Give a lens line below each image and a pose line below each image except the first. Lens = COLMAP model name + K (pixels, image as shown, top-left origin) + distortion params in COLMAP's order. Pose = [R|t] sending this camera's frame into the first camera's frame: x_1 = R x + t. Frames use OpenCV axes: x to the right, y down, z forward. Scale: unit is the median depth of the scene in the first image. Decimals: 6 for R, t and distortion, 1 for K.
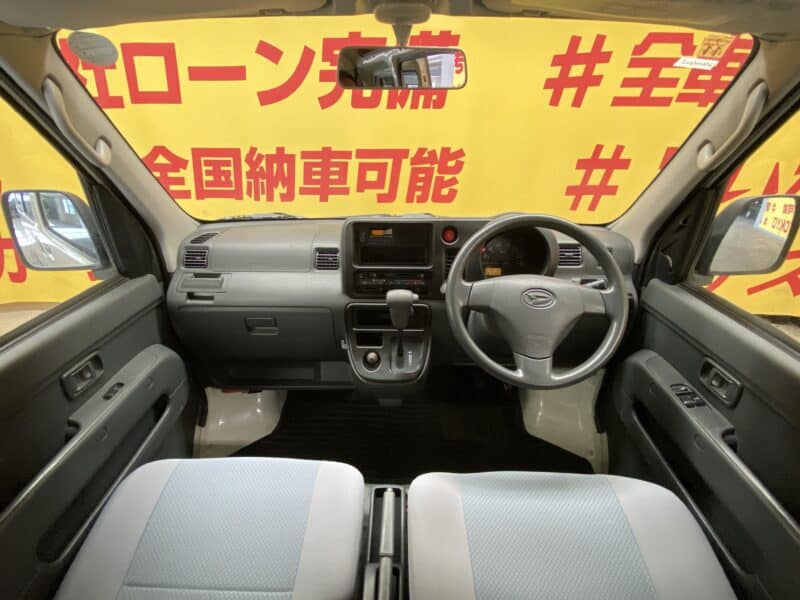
lens RADIAL K [[390.0, 0, 400.5], [0, 390.0, 308.8], [0, 0, 1]] dist [0.005992, -0.012123]
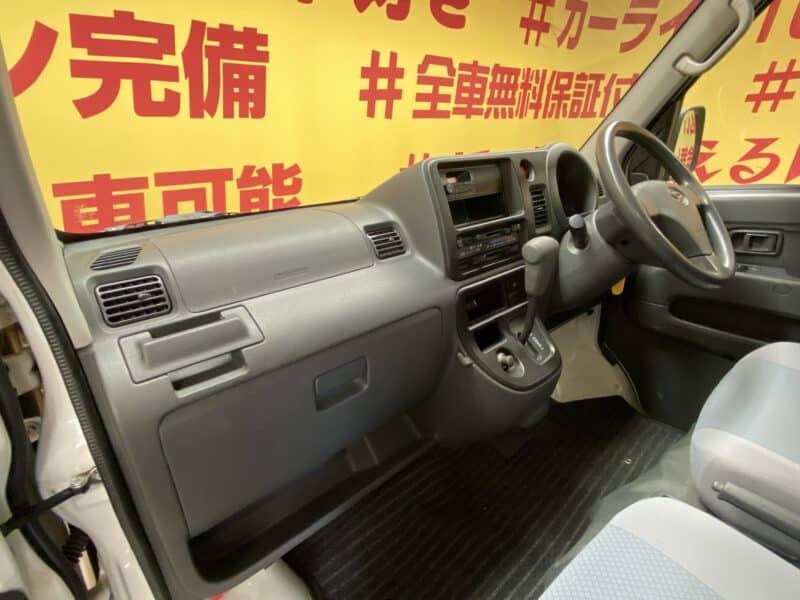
lens RADIAL K [[394.6, 0, 405.7], [0, 394.6, 302.4], [0, 0, 1]] dist [0.009554, -0.013448]
pose [[0.741894, -0.268382, 0.614463, -0.283273], [0.368686, 0.928714, -0.039507, -0.000888], [-0.560058, 0.255854, 0.787956, 0.254901]]
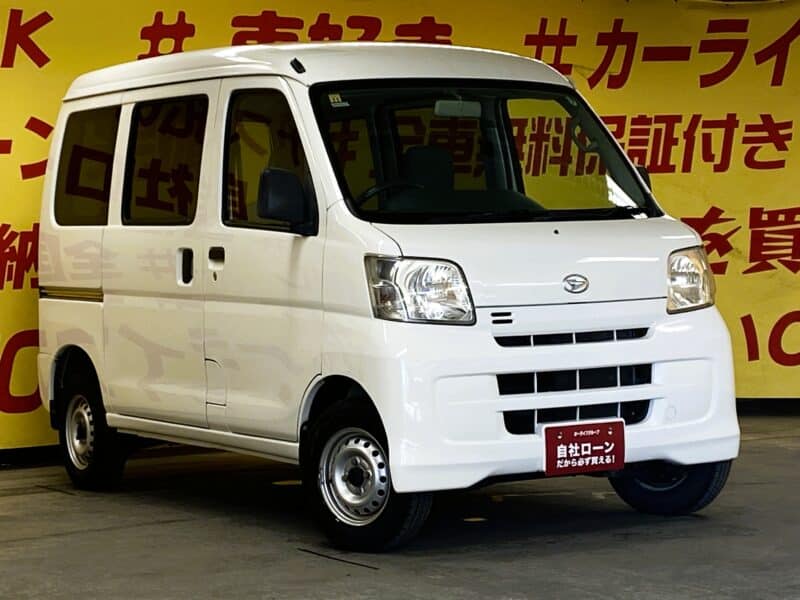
lens RADIAL K [[2025.7, 0, 408.2], [0, 2025.7, 299.1], [0, 0, 1]] dist [0.167863, 0.000000]
pose [[0.847494, -0.032303, 0.529820, -2.021113], [0.289731, 0.864492, -0.410743, 1.805131], [-0.444757, 0.501608, 0.742011, -2.589955]]
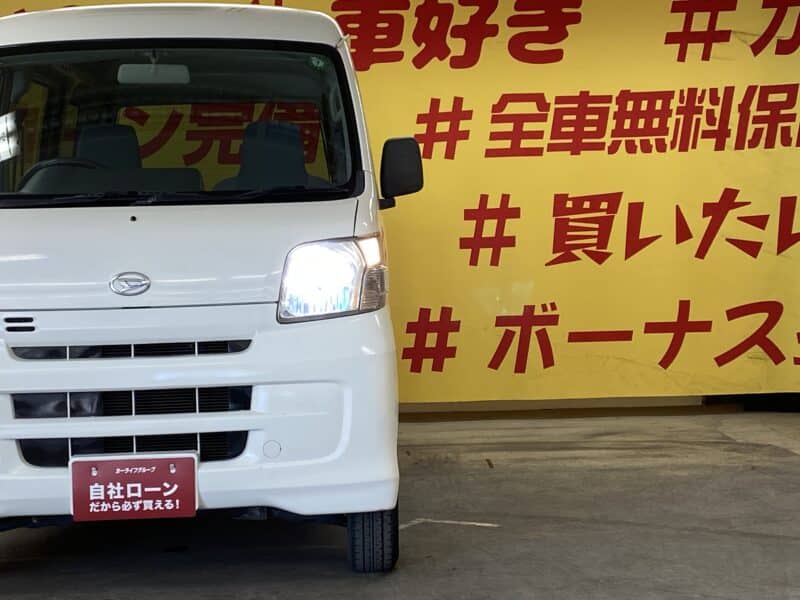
lens RADIAL K [[1508.3, 0, 393.1], [0, 1508.3, 285.8], [0, 0, 1]] dist [0.160248, 0.000000]
pose [[0.997009, -0.021199, 0.074321, 0.019345], [0.054255, 0.876830, -0.477730, 1.494821], [-0.055039, 0.480333, 0.875357, -2.060652]]
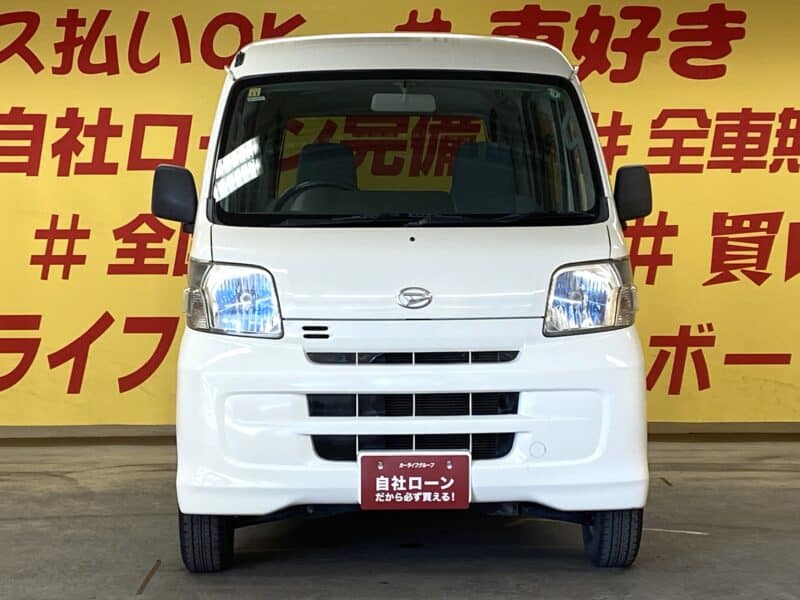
lens RADIAL K [[1781.4, 0, 394.4], [0, 1781.4, 293.6], [0, 0, 1]] dist [0.144210, 0.000000]
pose [[0.997568, 0.000096, 0.069706, -0.359681], [0.033526, 0.876079, -0.481001, 1.750511], [-0.061114, 0.482168, 0.873945, -2.542866]]
